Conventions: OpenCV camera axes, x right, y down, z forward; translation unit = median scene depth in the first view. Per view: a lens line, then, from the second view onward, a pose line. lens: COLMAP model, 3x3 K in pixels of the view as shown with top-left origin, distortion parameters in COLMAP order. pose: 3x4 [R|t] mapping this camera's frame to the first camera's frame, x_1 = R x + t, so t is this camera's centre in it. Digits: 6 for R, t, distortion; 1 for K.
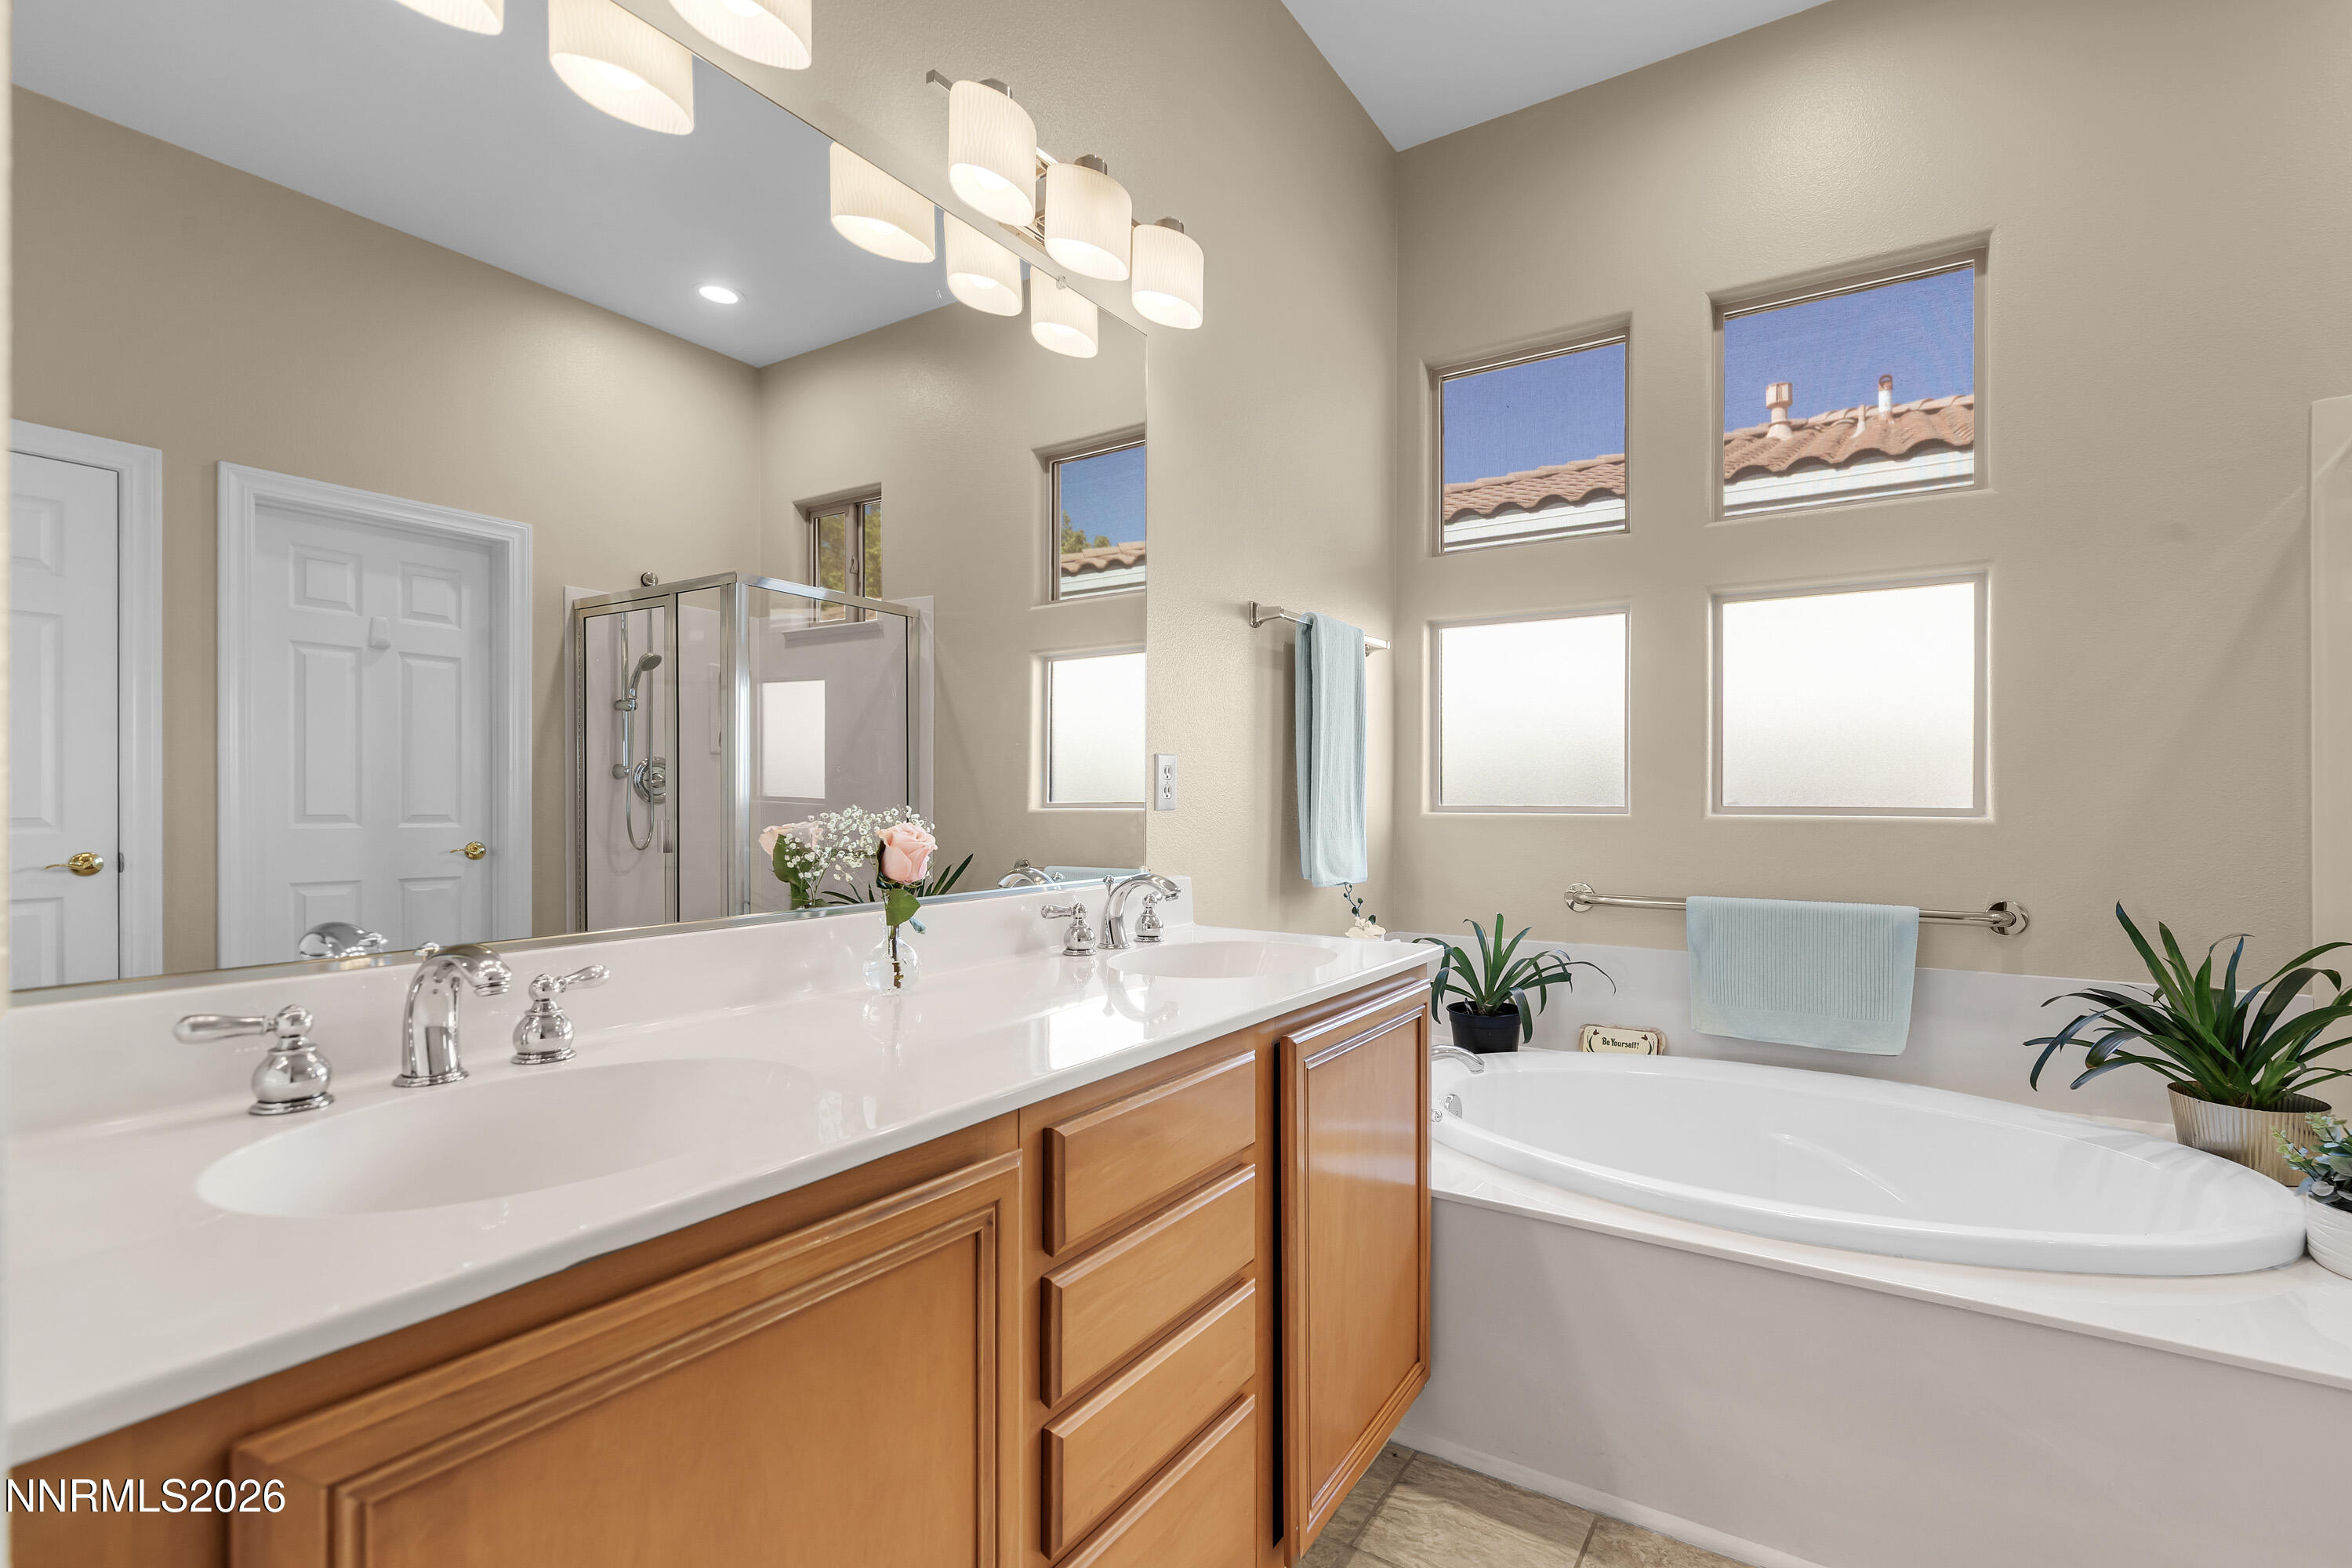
lens RADIAL K [[1063.0, 0, 1240.8], [0, 1063.0, 794.4], [0, 0, 1]] dist [0.021542, -0.009216]
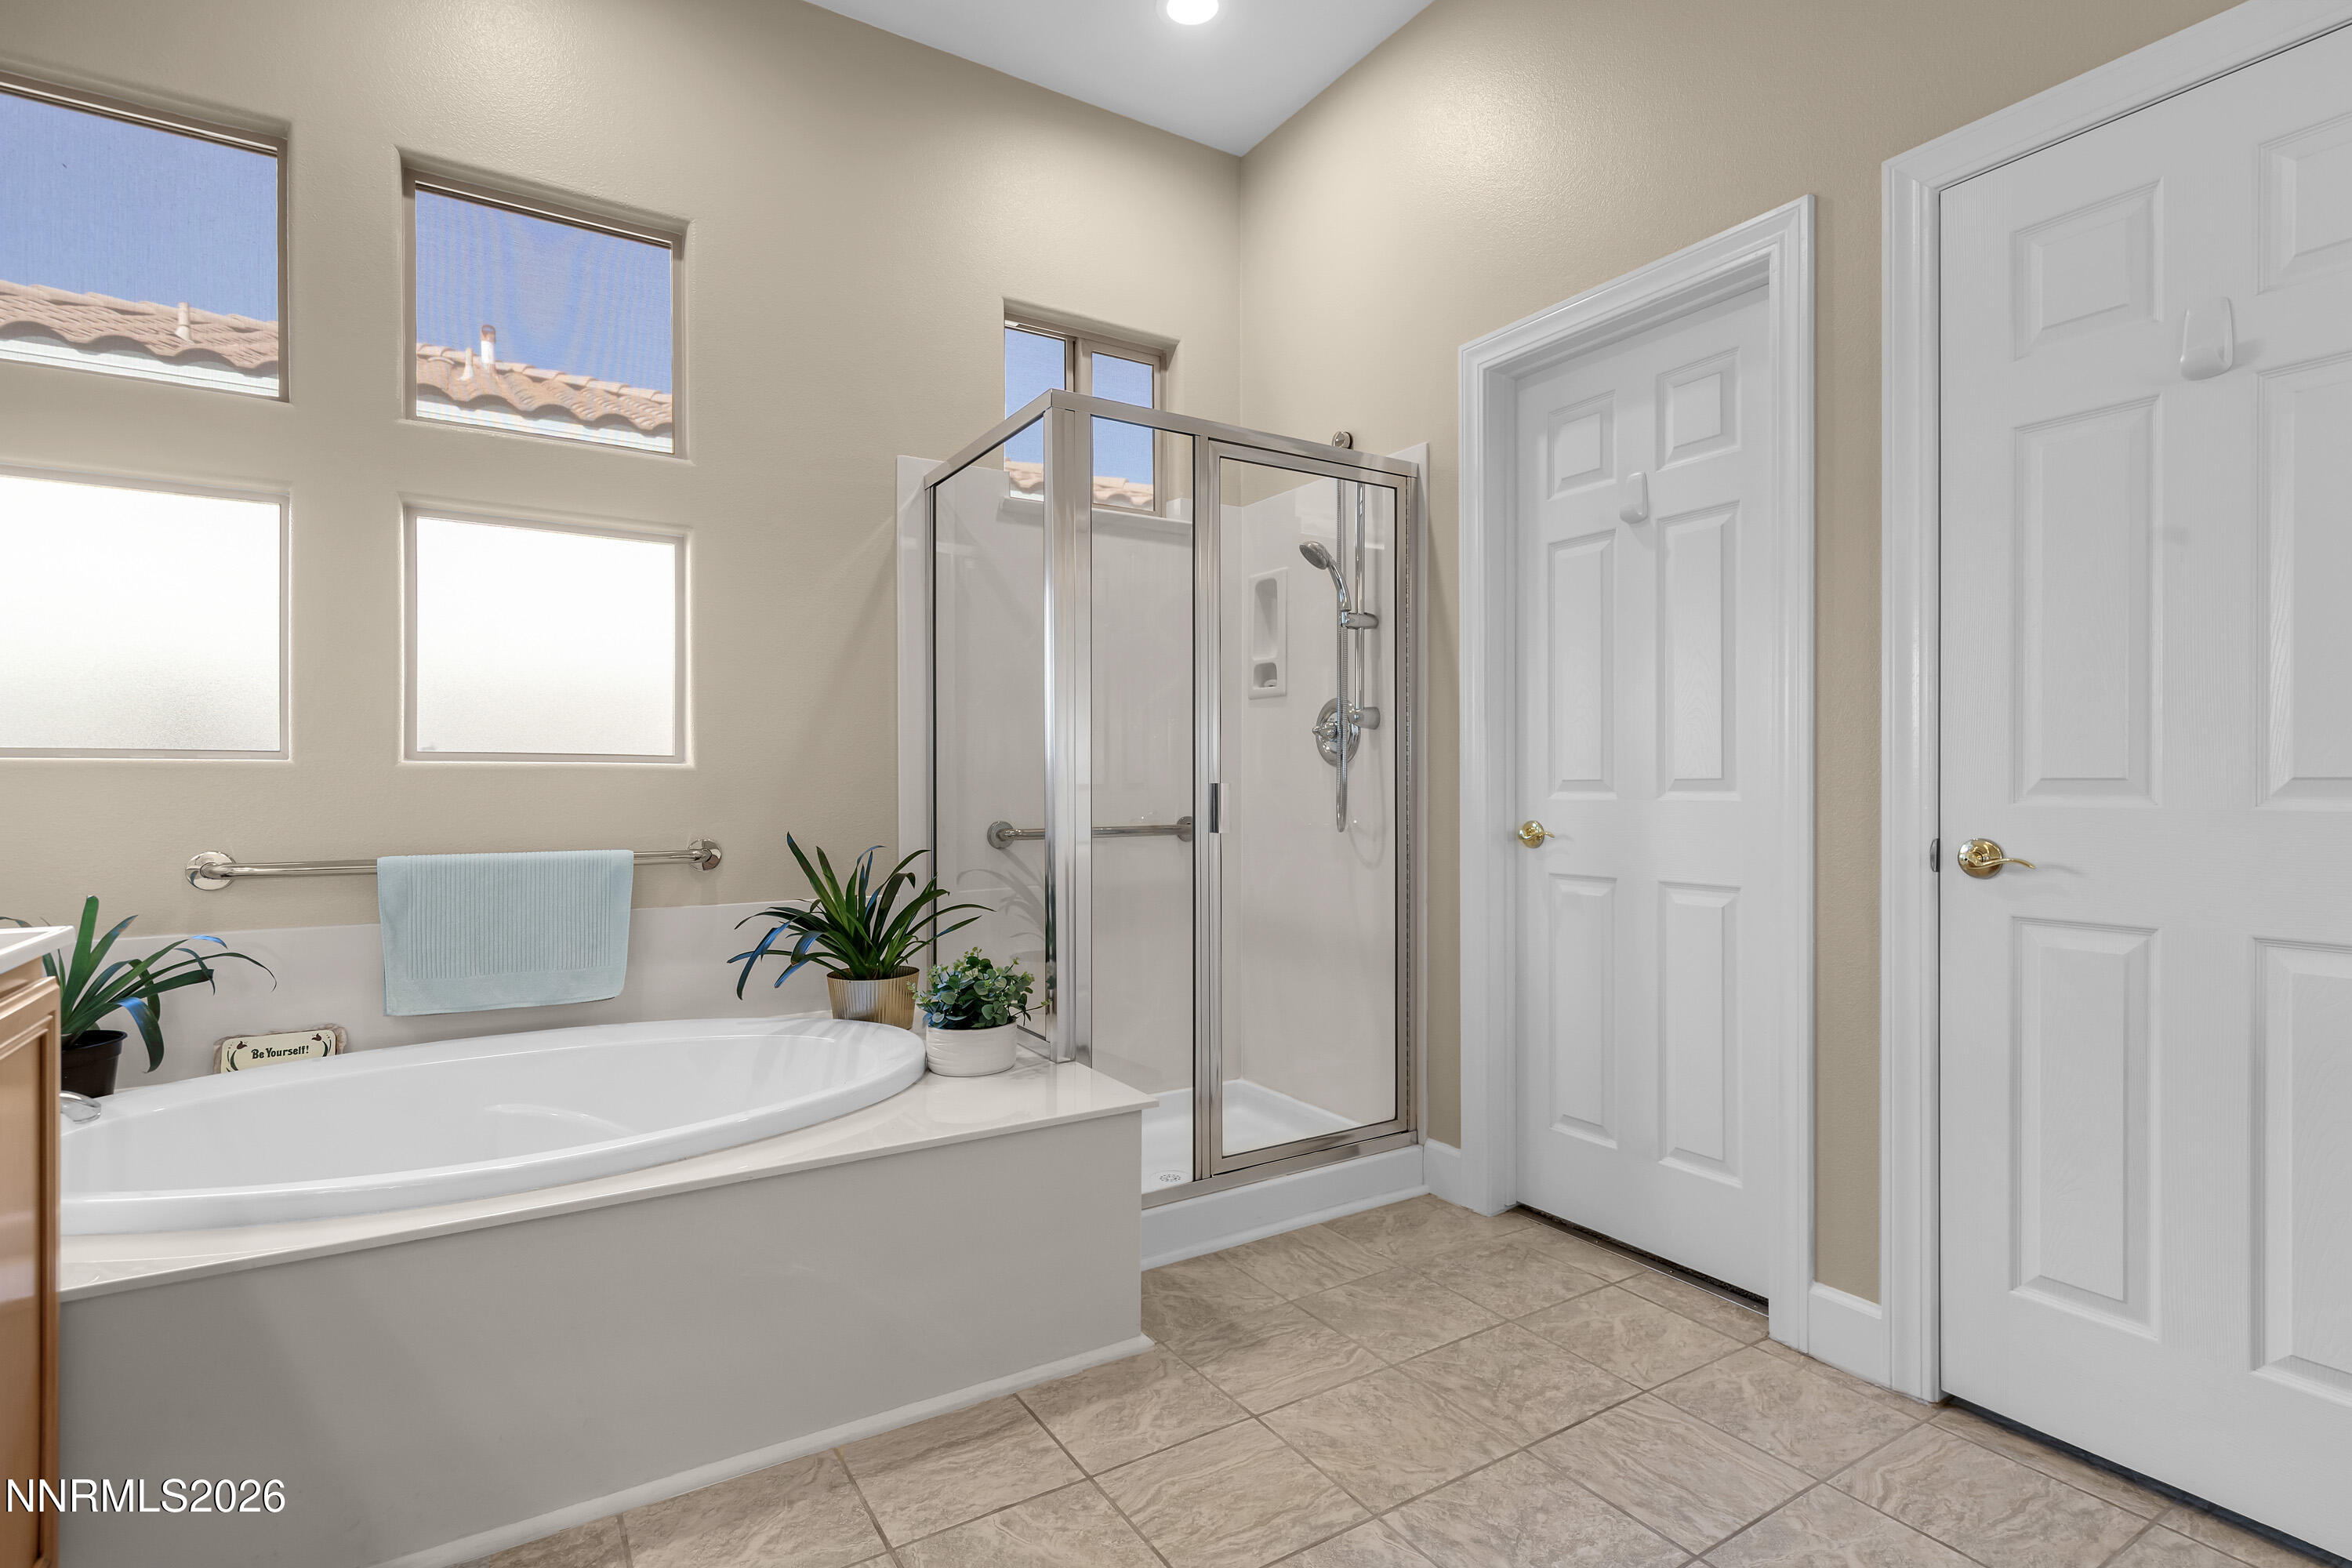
lens RADIAL K [[1138.0, 0, 1176.0], [0, 1138.0, 784.0], [0, 0, 1]] dist [0.001482, 0.000475]
pose [[0.445897, -0.001143, 0.895084, -0.110709], [-0.001788, 0.999996, 0.002168, 0.038374], [-0.895083, -0.002567, 0.445893, 0.045840]]
